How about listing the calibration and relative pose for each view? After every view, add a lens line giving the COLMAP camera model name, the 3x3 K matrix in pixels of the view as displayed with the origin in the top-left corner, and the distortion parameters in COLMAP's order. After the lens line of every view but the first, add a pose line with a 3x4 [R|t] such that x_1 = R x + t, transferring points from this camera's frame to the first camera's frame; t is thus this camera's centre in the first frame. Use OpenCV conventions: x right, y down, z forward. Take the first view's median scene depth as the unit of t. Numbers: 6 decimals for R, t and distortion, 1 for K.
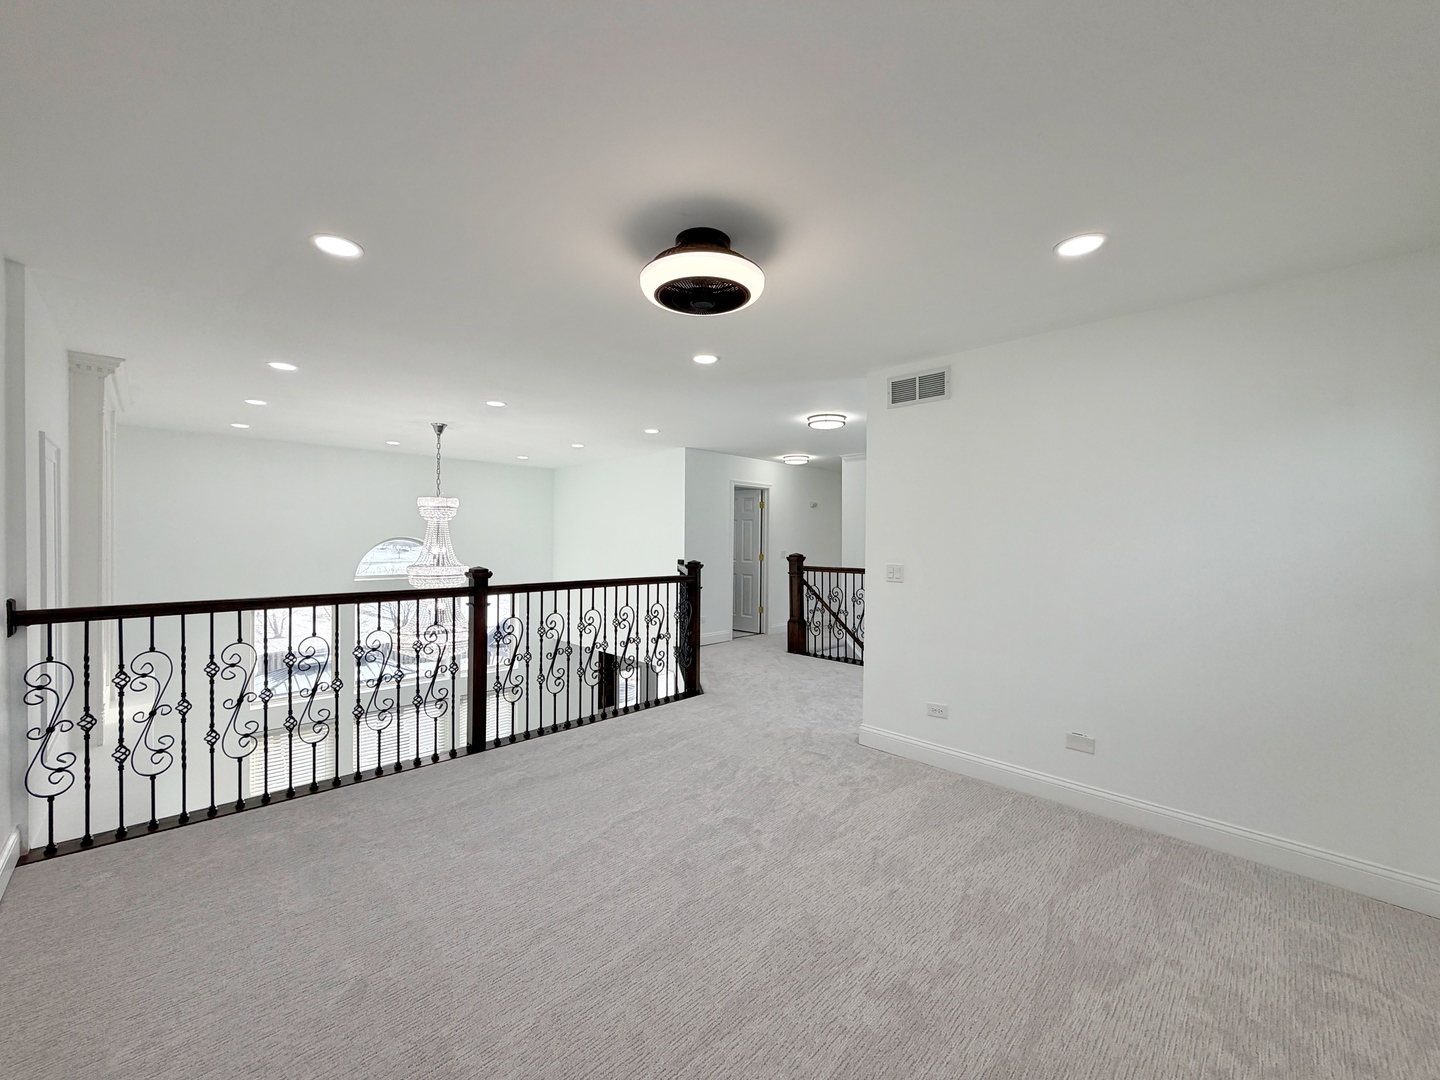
lens RADIAL K [[571.6, 0, 712.7], [0, 571.6, 546.4], [0, 0, 1]] dist [-0.002768, 0.000805]
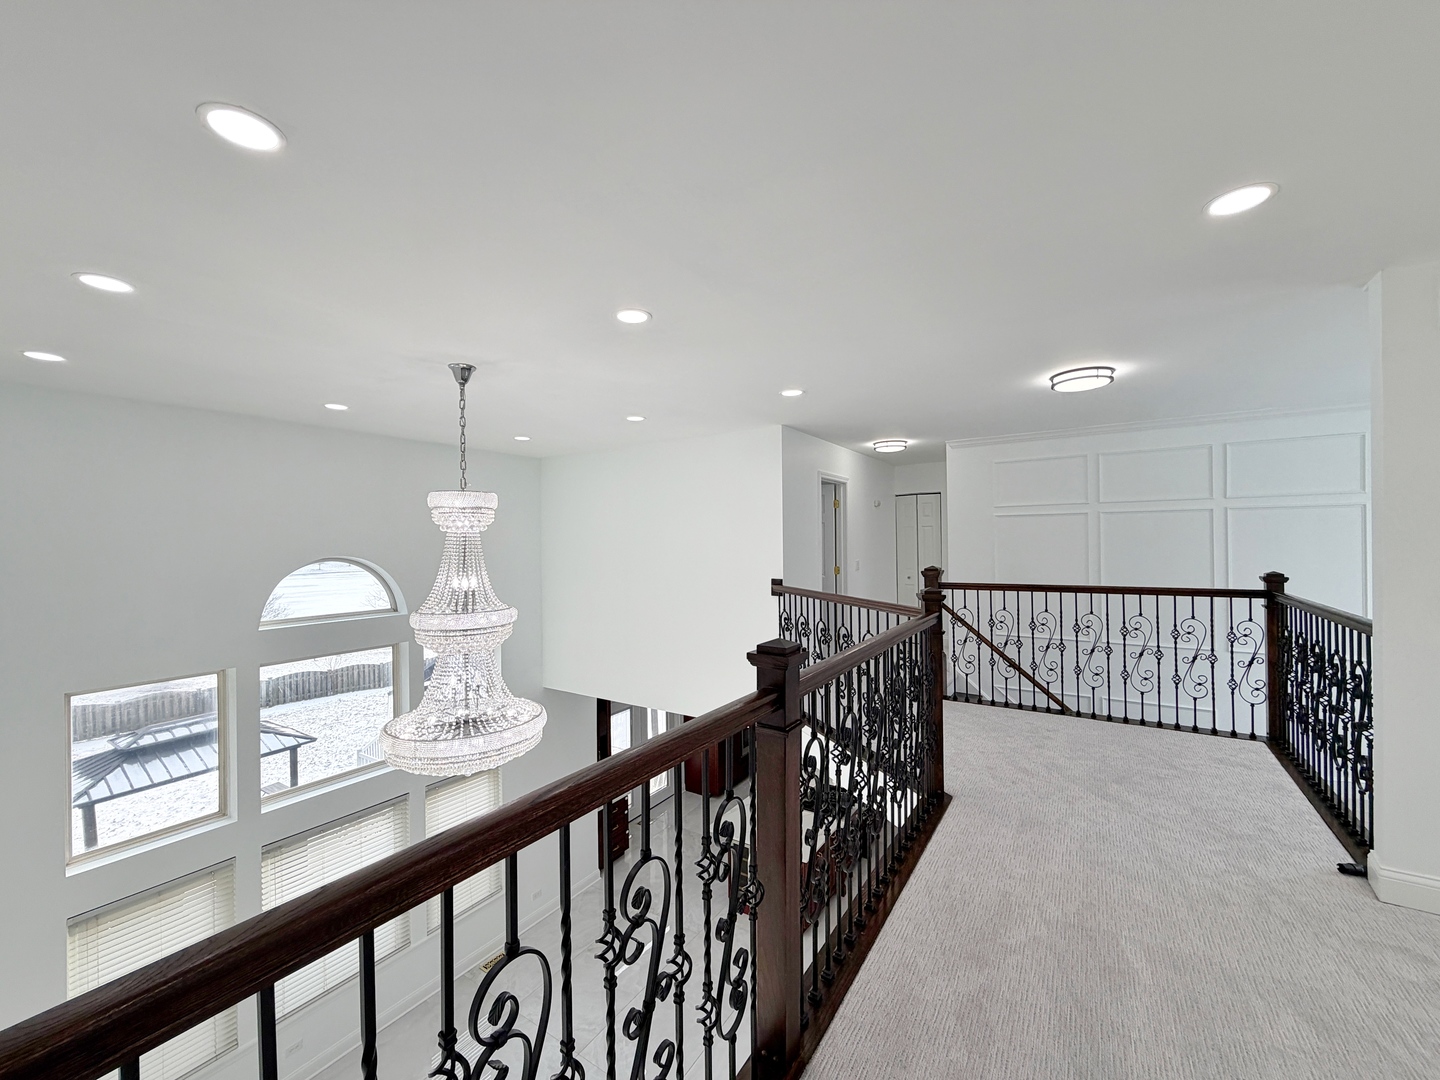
lens RADIAL K [[571.6, 0, 720.2], [0, 571.6, 540.0], [0, 0, 1]] dist [-0.002768, 0.000805]
pose [[0.976991, -0.018139, 0.212509, -0.331154], [0.021330, 0.999691, -0.012730, -0.021682], [-0.212212, 0.016970, 0.977076, 0.354667]]
